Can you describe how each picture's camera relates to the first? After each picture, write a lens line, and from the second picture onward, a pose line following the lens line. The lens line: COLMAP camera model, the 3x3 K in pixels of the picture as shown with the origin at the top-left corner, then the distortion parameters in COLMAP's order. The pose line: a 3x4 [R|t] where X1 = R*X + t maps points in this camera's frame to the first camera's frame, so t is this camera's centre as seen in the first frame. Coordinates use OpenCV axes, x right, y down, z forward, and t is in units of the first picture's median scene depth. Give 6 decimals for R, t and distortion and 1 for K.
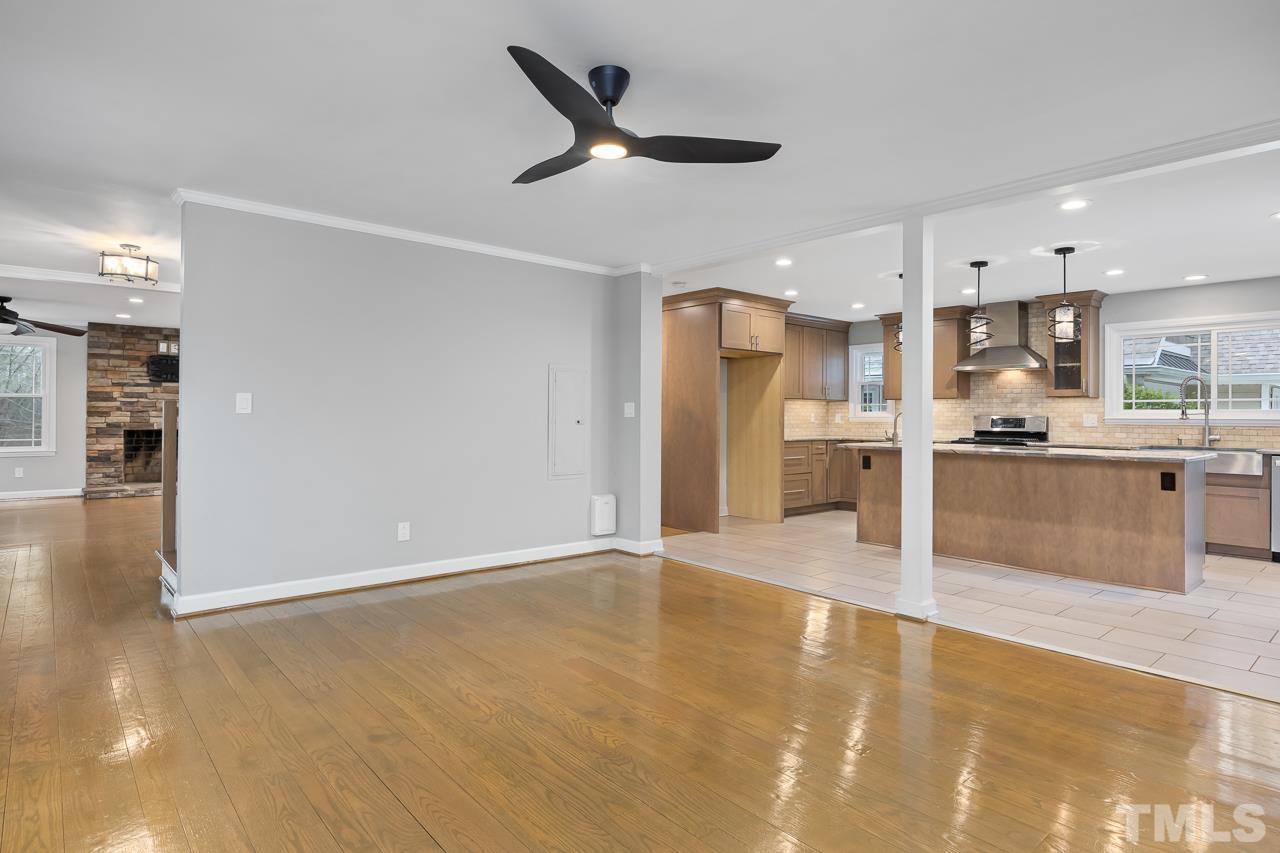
lens RADIAL K [[679.6, 0, 645.9], [0, 679.6, 413.2], [0, 0, 1]] dist [-0.003473, -0.004522]
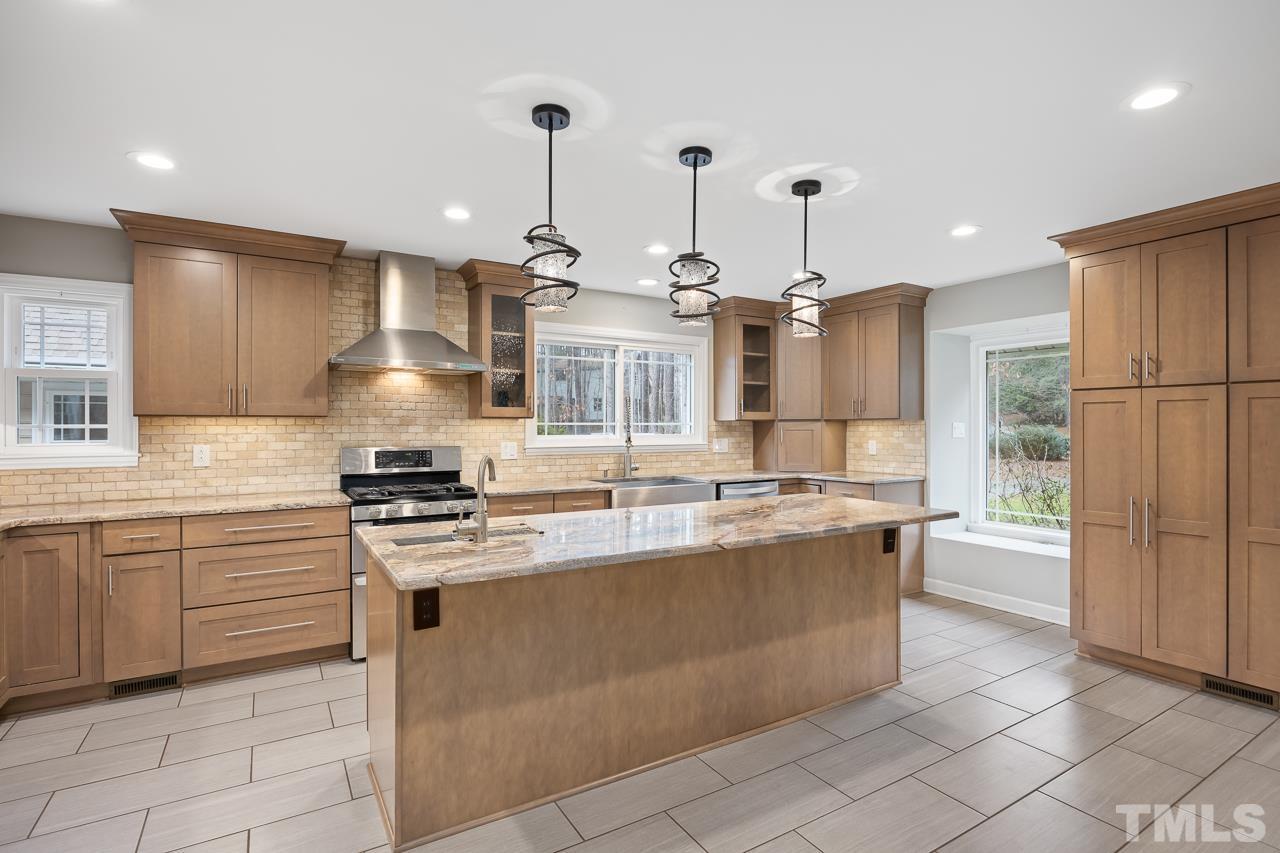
lens RADIAL K [[622.7, 0, 667.5], [0, 622.7, 426.1], [0, 0, 1]] dist [-0.021749, 0.000442]
pose [[0.159554, -0.004687, 0.987178, 0.031759], [-0.002849, 0.999982, 0.005209, -0.019892], [-0.987185, -0.003644, 0.159538, 0.746929]]
